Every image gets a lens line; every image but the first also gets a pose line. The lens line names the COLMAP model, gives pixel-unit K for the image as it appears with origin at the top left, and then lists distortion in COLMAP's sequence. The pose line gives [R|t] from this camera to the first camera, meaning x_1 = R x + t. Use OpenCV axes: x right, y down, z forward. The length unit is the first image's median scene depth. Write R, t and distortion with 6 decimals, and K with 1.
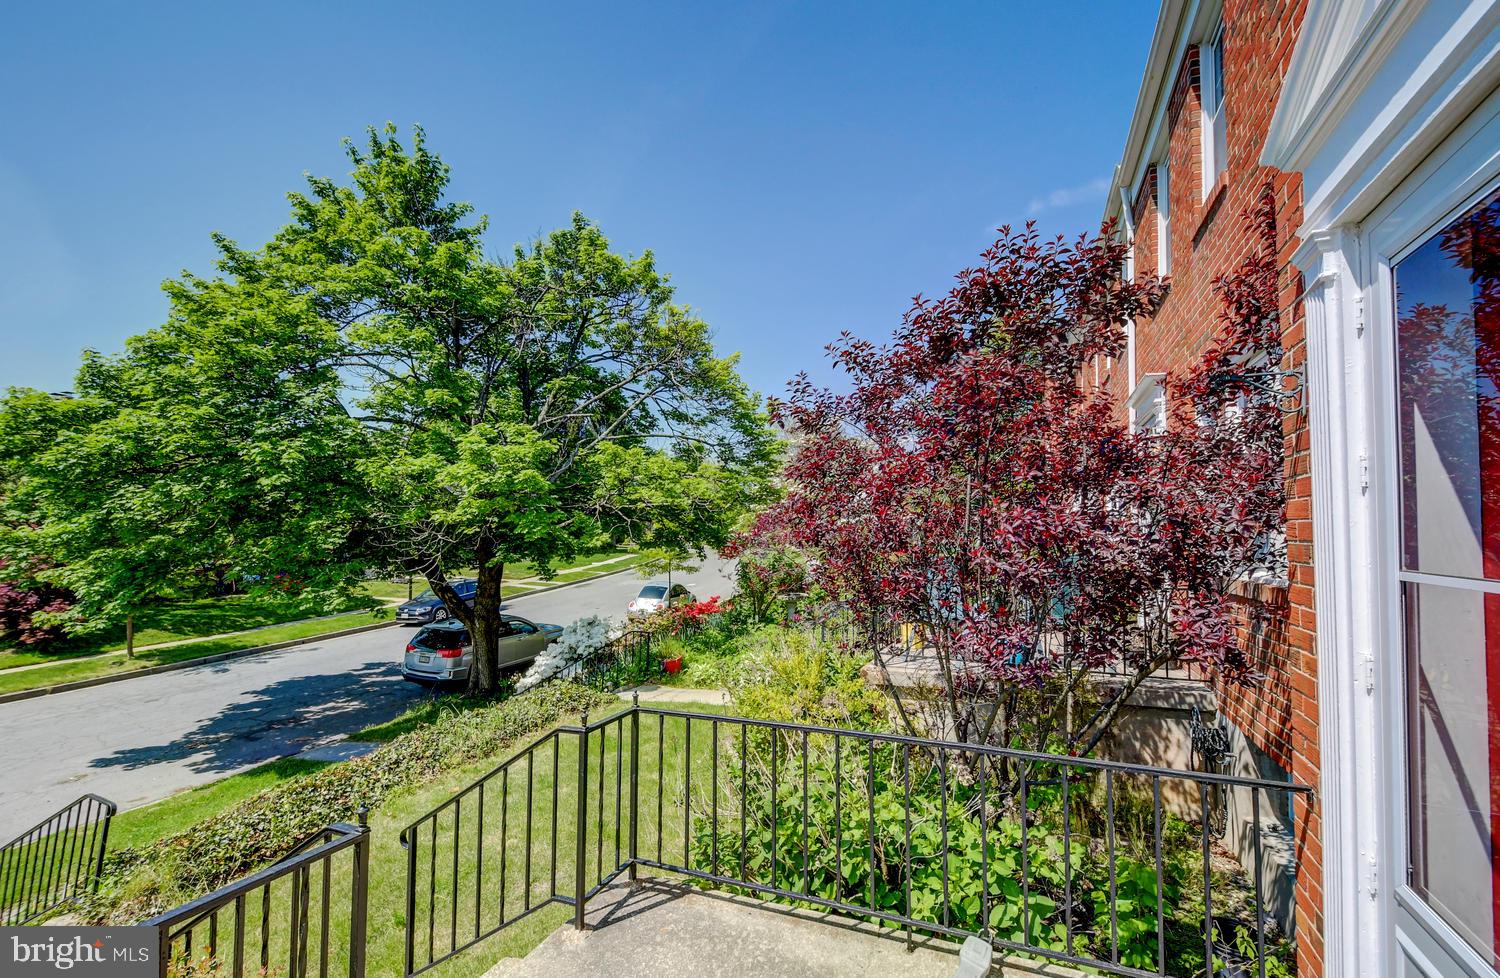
lens RADIAL K [[632.6, 0, 746.8], [0, 632.6, 514.4], [0, 0, 1]] dist [0.036692, -0.023008]
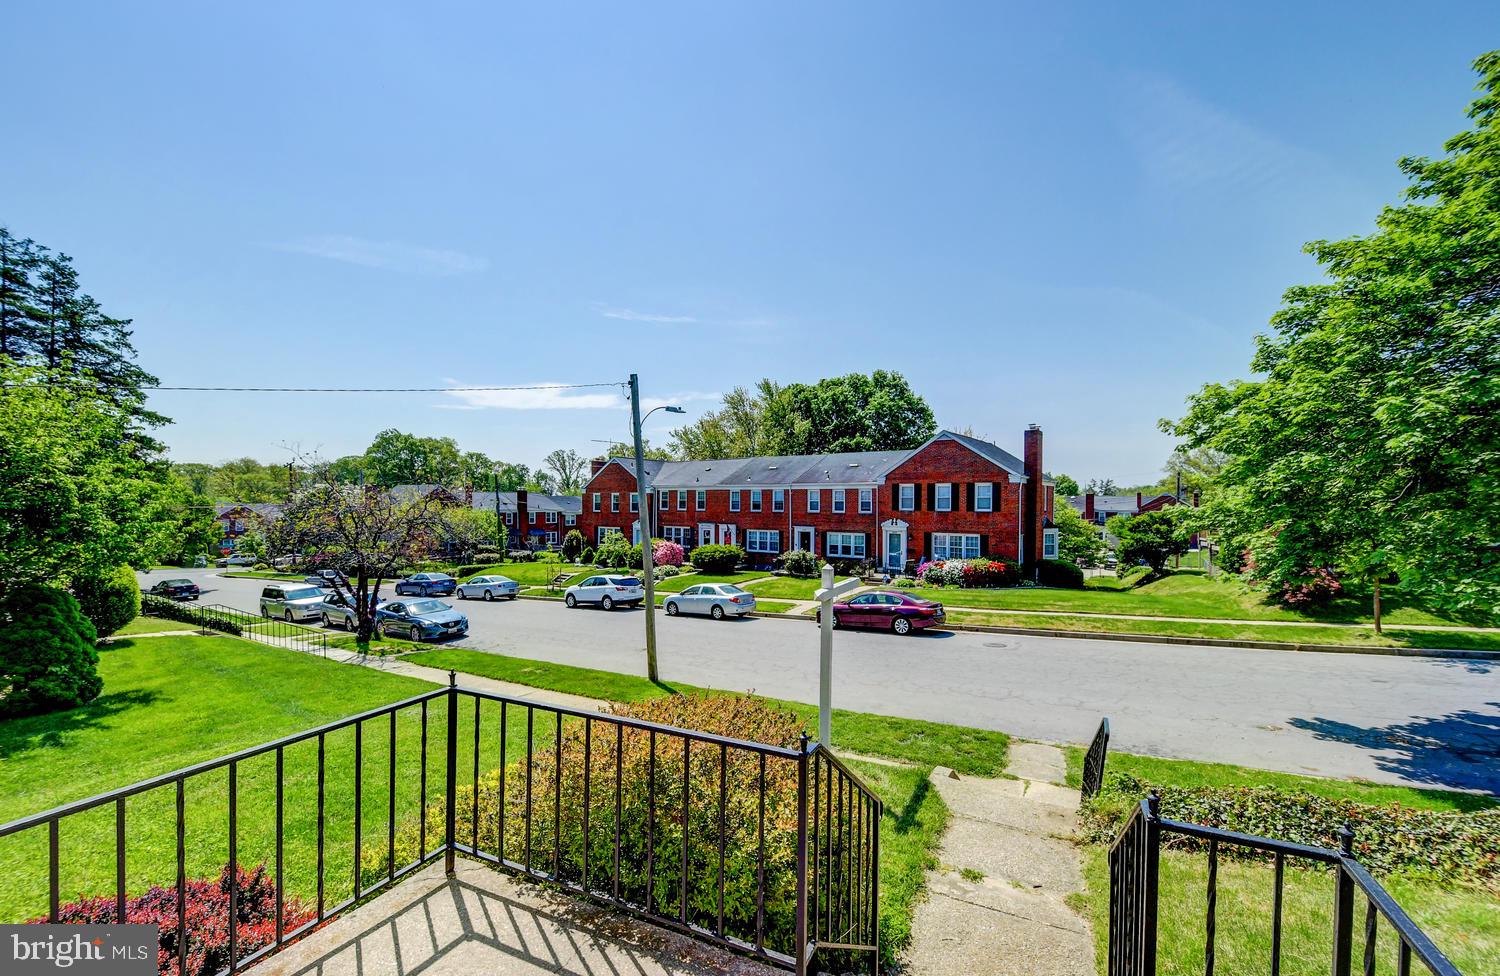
lens RADIAL K [[645.9, 0, 752.8], [0, 645.9, 511.7], [0, 0, 1]] dist [0.037356, -0.017982]
pose [[-0.025506, 0.015502, -0.999554, 0.087954], [0.024529, 0.999588, 0.014876, 0.002723], [0.999374, -0.024139, -0.025876, 0.135612]]
